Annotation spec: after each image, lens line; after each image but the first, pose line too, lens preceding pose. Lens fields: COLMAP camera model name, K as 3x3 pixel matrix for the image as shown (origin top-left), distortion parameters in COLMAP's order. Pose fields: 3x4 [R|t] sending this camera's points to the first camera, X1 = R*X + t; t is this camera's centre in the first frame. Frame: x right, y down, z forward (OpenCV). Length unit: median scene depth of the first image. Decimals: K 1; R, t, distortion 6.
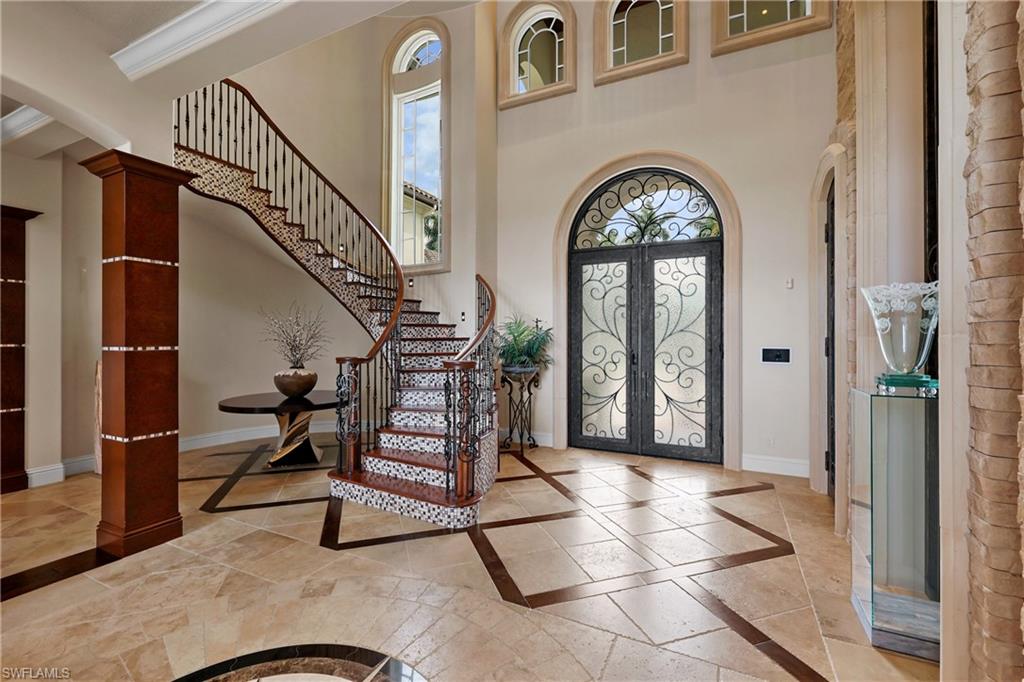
lens RADIAL K [[439.7, 0, 512.7], [0, 439.7, 341.7], [0, 0, 1]] dist [-0.000801, 0.000508]
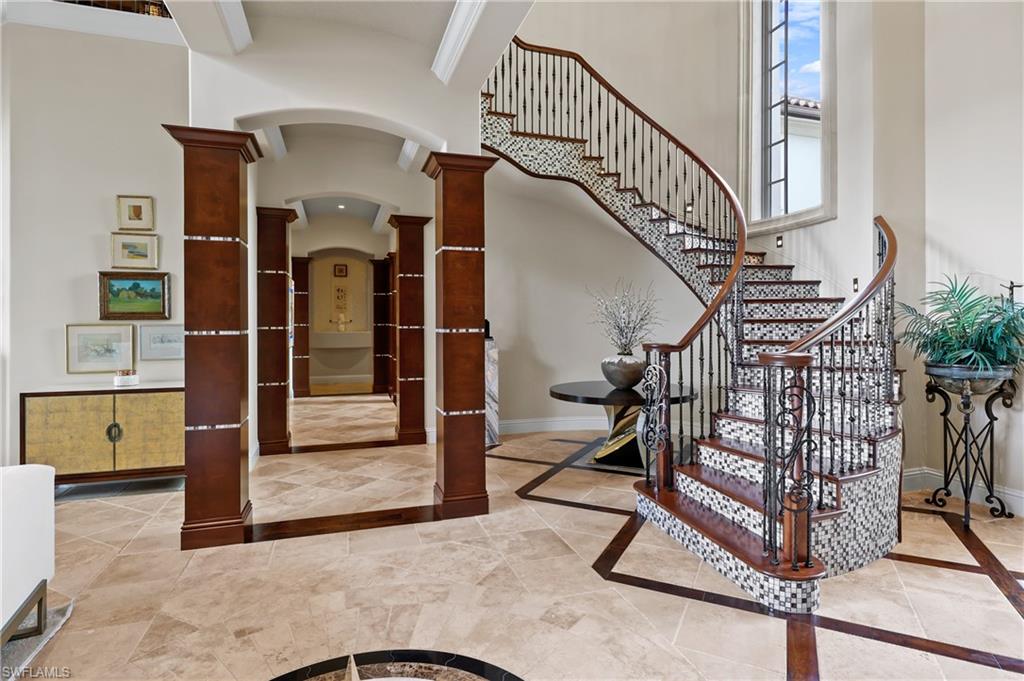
lens RADIAL K [[534.4, 0, 495.6], [0, 534.4, 325.1], [0, 0, 1]] dist [-0.001445, 0.000352]
pose [[0.697683, 0.000882, -0.716406, 0.106667], [0.000275, 0.999999, 0.001499, 0.000217], [0.716407, -0.001243, 0.697682, 0.101607]]
